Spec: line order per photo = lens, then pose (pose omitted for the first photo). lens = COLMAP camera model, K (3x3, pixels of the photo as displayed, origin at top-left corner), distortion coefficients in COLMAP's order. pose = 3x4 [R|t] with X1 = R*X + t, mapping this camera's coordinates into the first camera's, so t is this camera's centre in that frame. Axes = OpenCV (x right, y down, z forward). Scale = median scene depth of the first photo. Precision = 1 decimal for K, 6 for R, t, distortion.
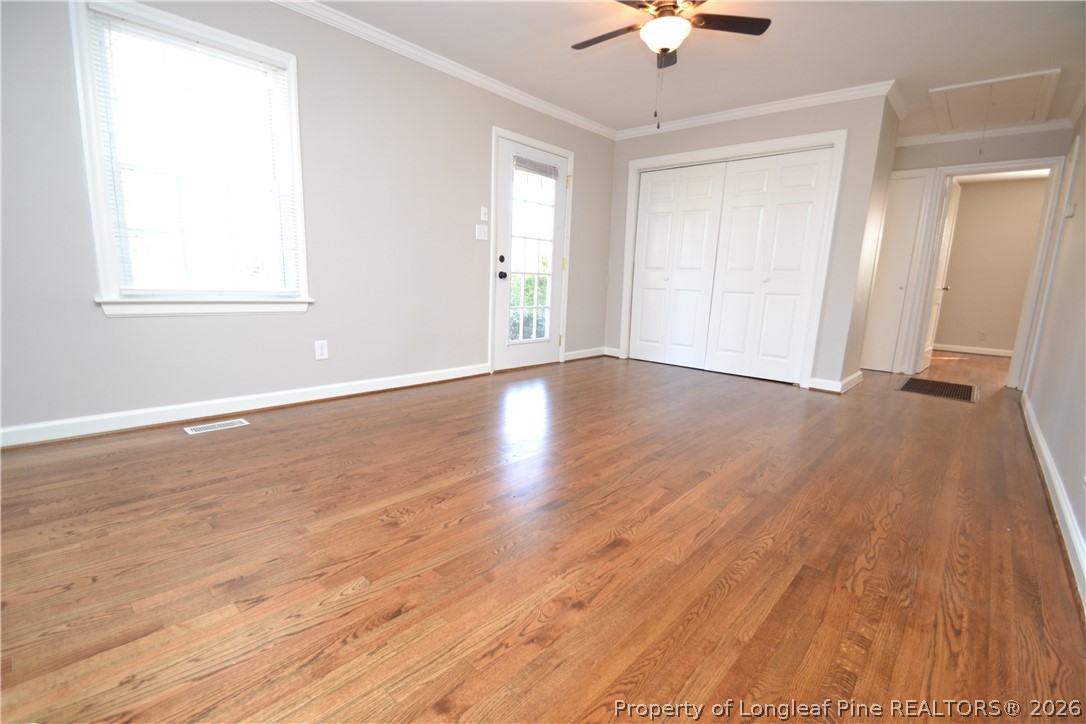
lens RADIAL K [[482.0, 0, 533.0], [0, 482.0, 373.4], [0, 0, 1]] dist [0.015908, -0.019353]
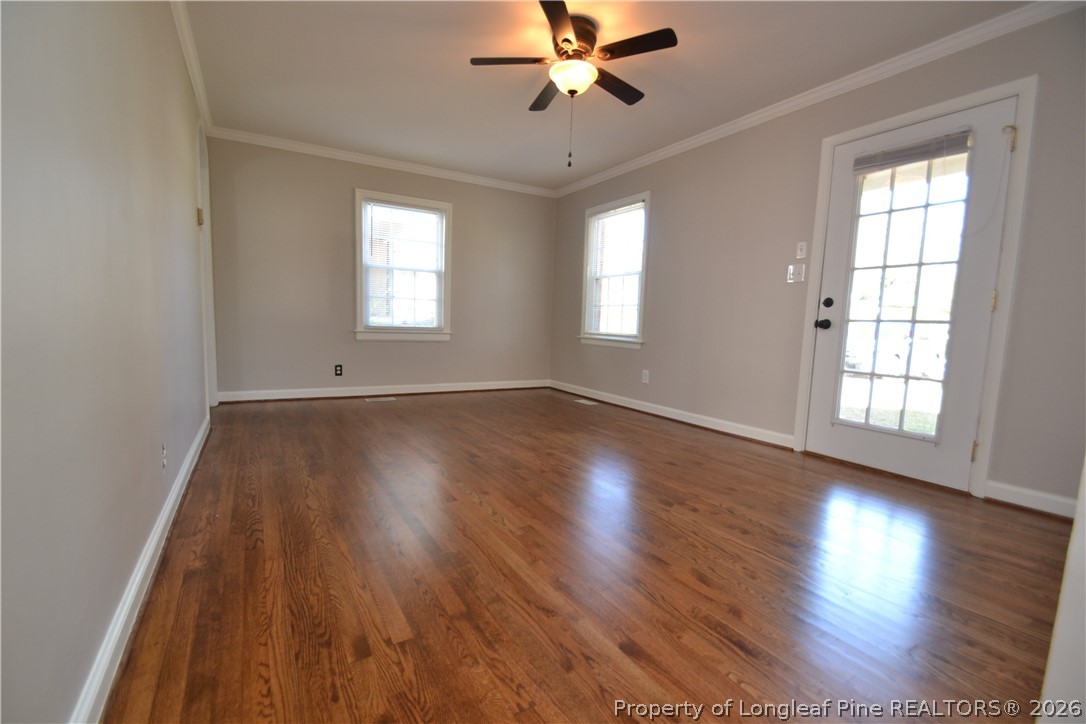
lens RADIAL K [[482.0, 0, 533.0], [0, 482.0, 373.4], [0, 0, 1]] dist [0.015908, -0.019353]
pose [[-0.295246, 0.057220, -0.953706, 1.094640], [-0.226205, 0.965638, 0.127964, -0.176507], [0.928257, 0.253514, -0.272157, 1.138955]]
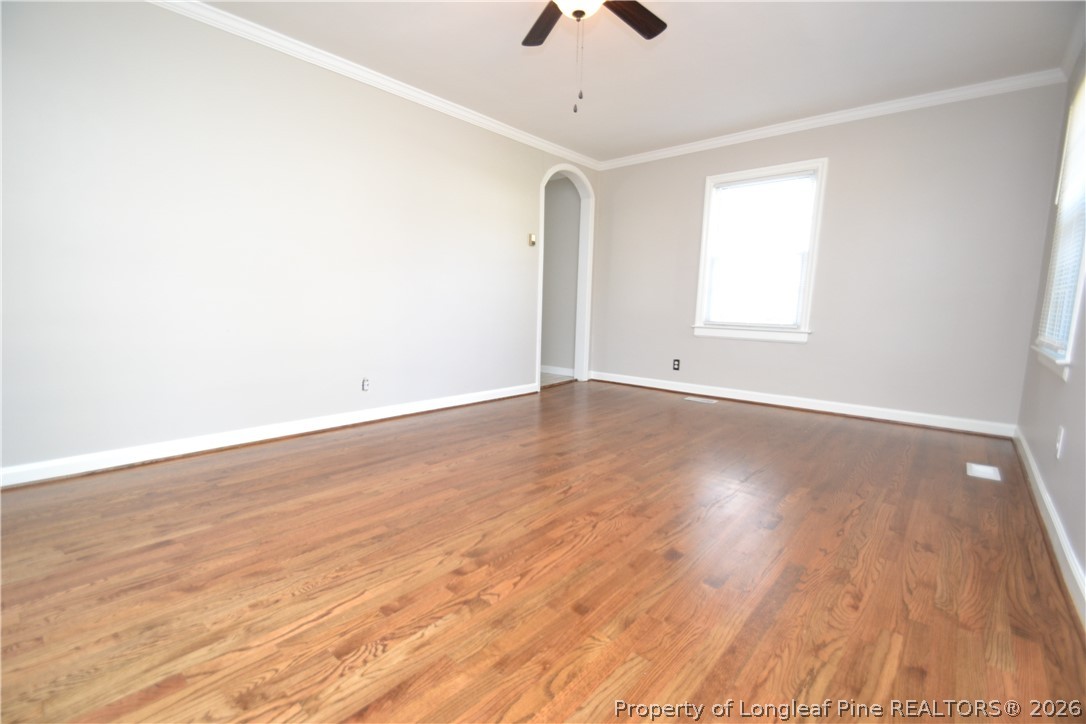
lens RADIAL K [[482.0, 0, 533.0], [0, 482.0, 373.4], [0, 0, 1]] dist [0.015908, -0.019353]
pose [[-0.998115, -0.051039, -0.034074, 0.289228], [-0.059409, 0.942792, 0.328047, -0.311623], [0.015381, 0.329453, -0.944047, 1.635305]]
